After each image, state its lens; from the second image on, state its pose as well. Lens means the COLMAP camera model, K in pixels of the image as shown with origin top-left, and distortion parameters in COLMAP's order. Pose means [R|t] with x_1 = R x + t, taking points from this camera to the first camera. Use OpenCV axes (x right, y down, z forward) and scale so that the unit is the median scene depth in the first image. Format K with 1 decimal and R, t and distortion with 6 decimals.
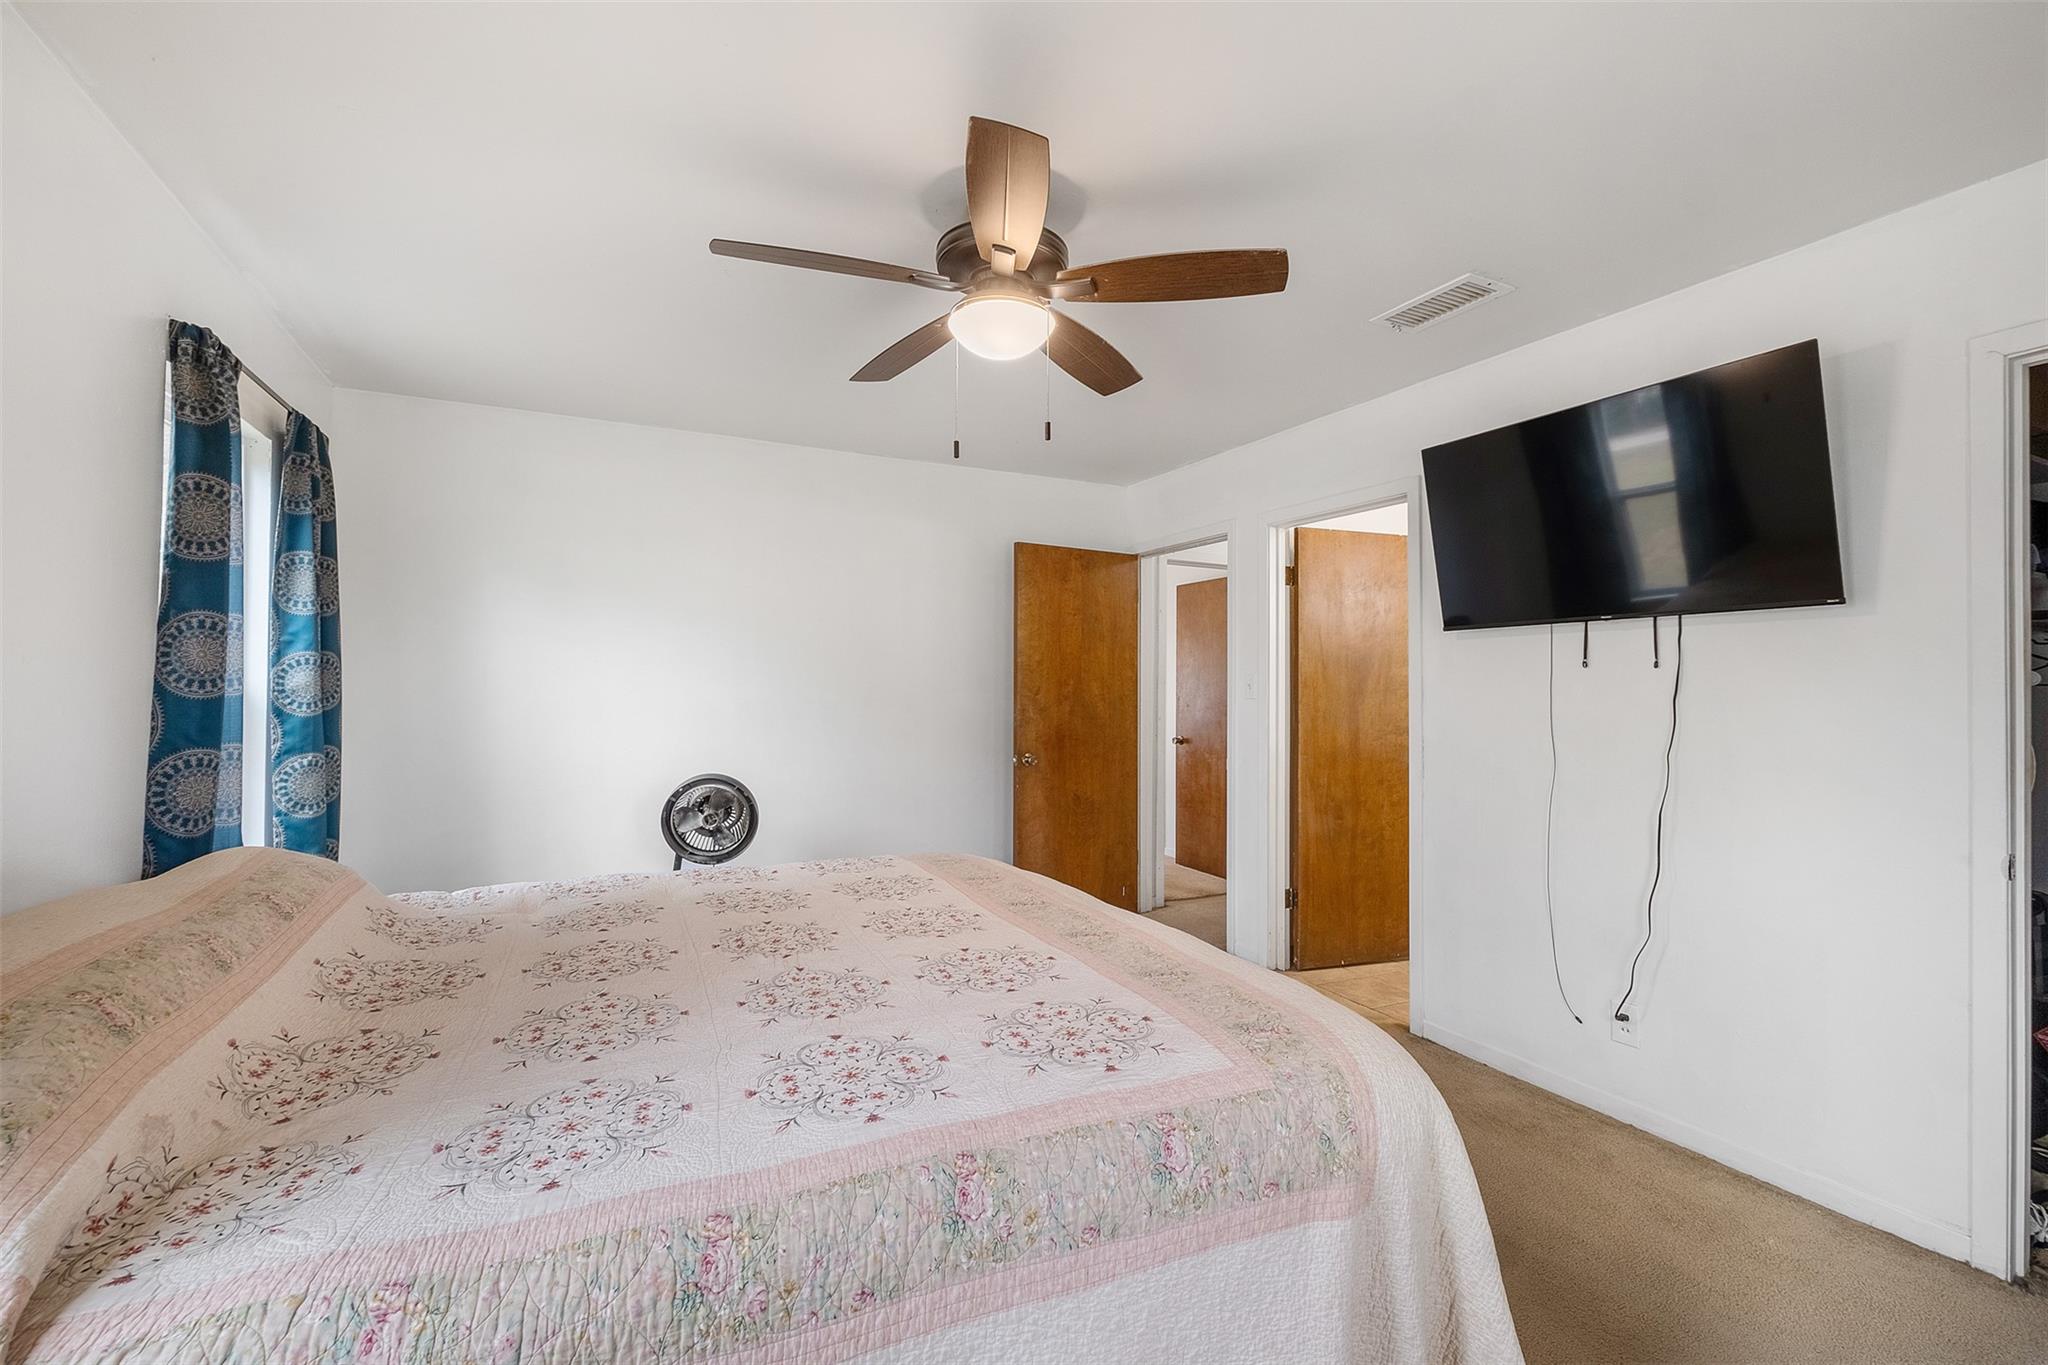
lens RADIAL K [[887.7, 0, 1024.1], [0, 887.7, 675.0], [0, 0, 1]] dist [-0.002107, -0.000997]
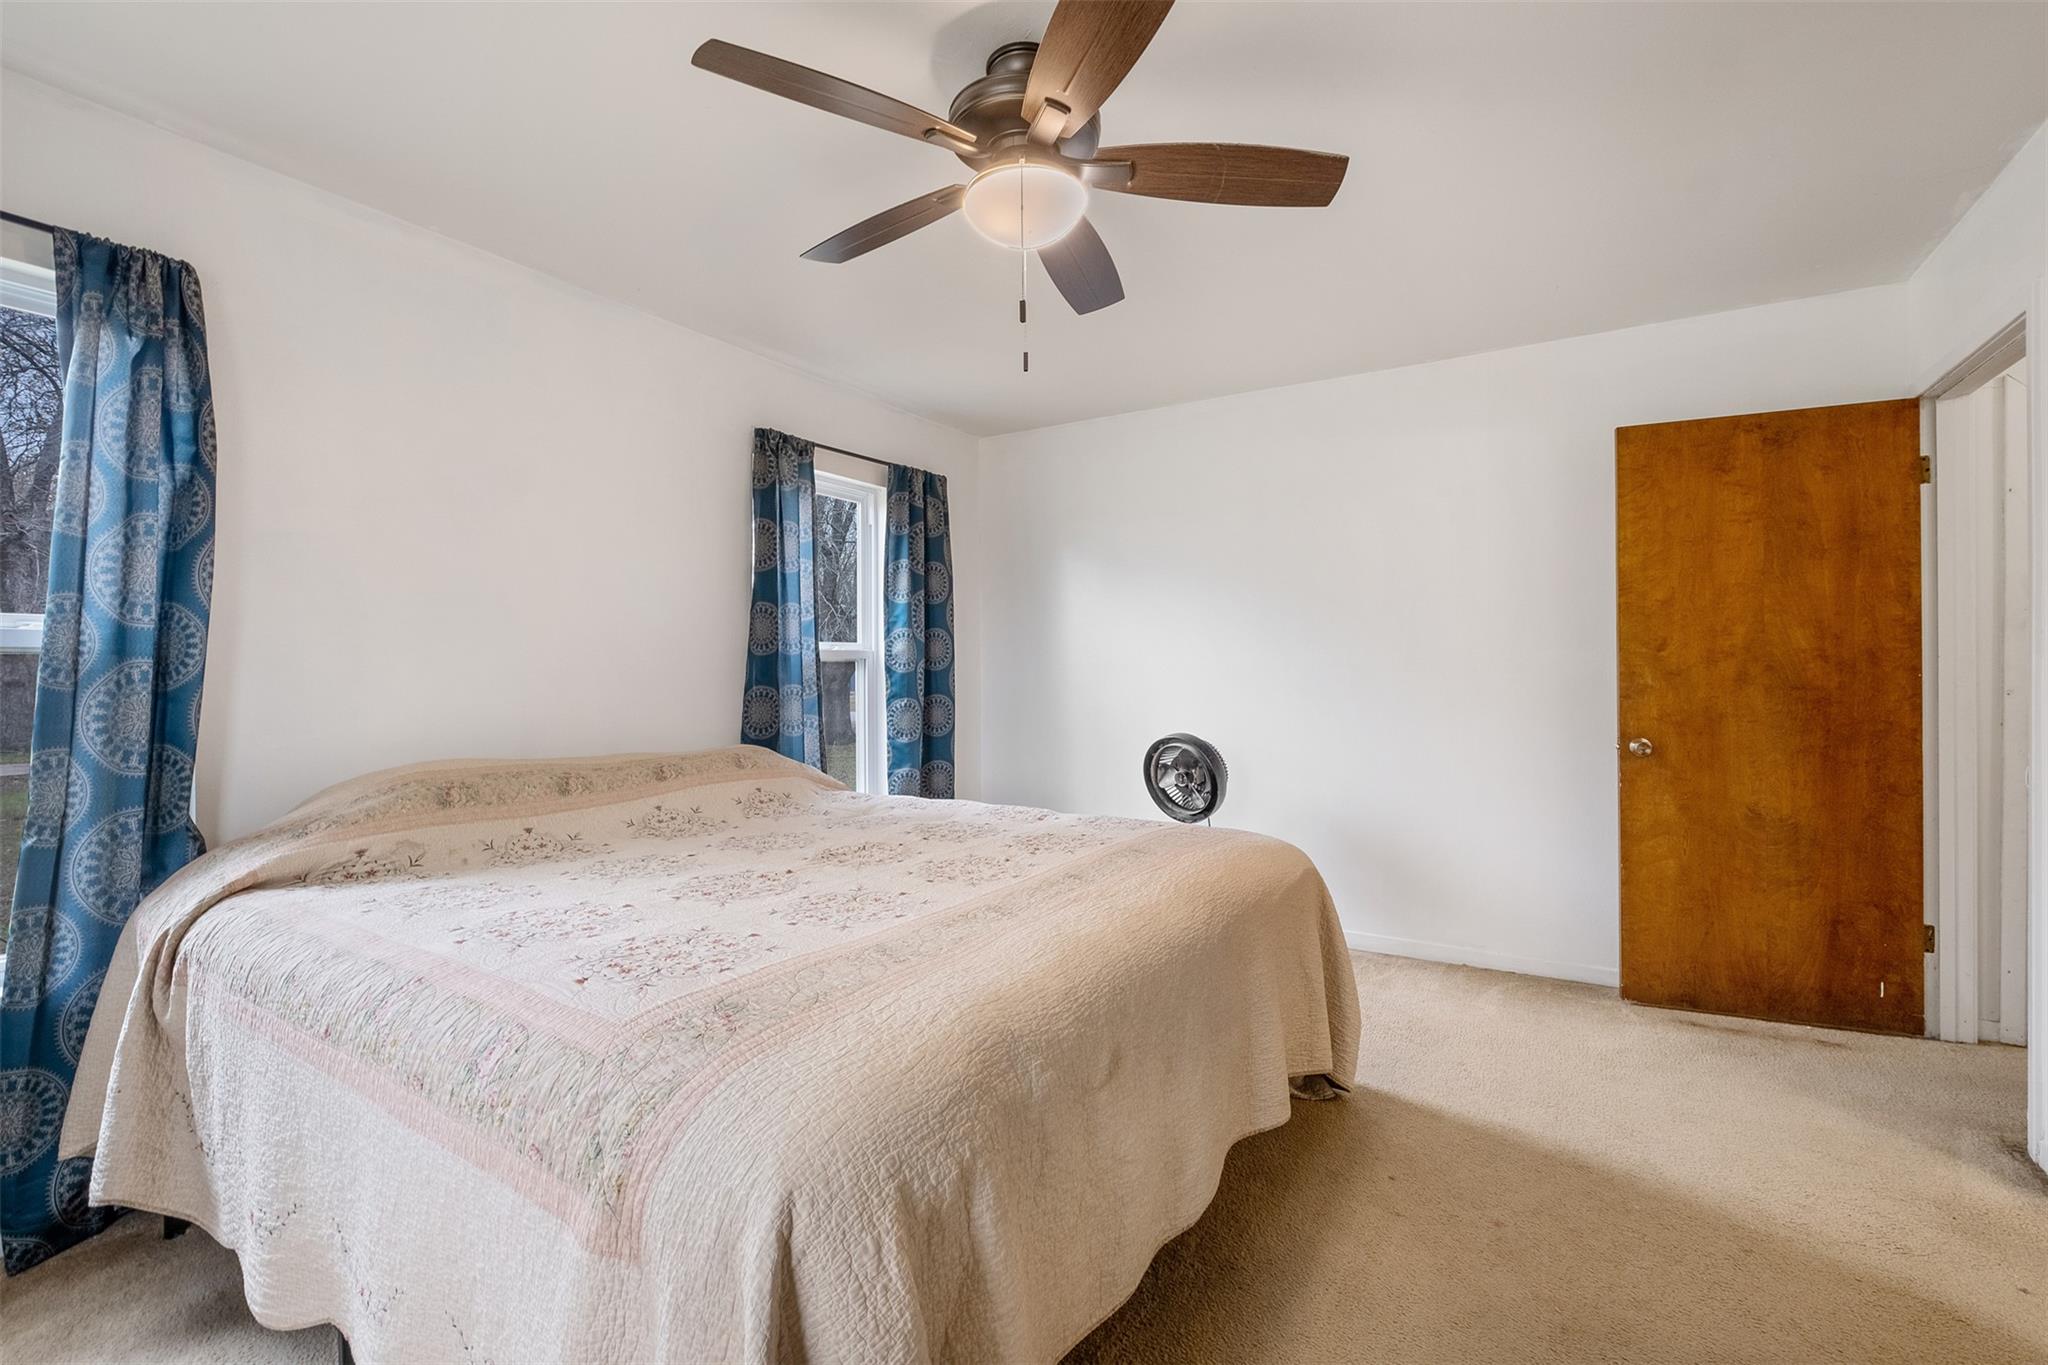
lens RADIAL K [[887.7, 0, 1024.1], [0, 887.7, 675.0], [0, 0, 1]] dist [-0.002107, -0.000997]
pose [[0.528534, -0.004814, -0.848898, 0.420833], [0.017685, 0.999829, 0.005340, 0.036488], [0.848728, -0.017835, 0.528529, 0.314484]]
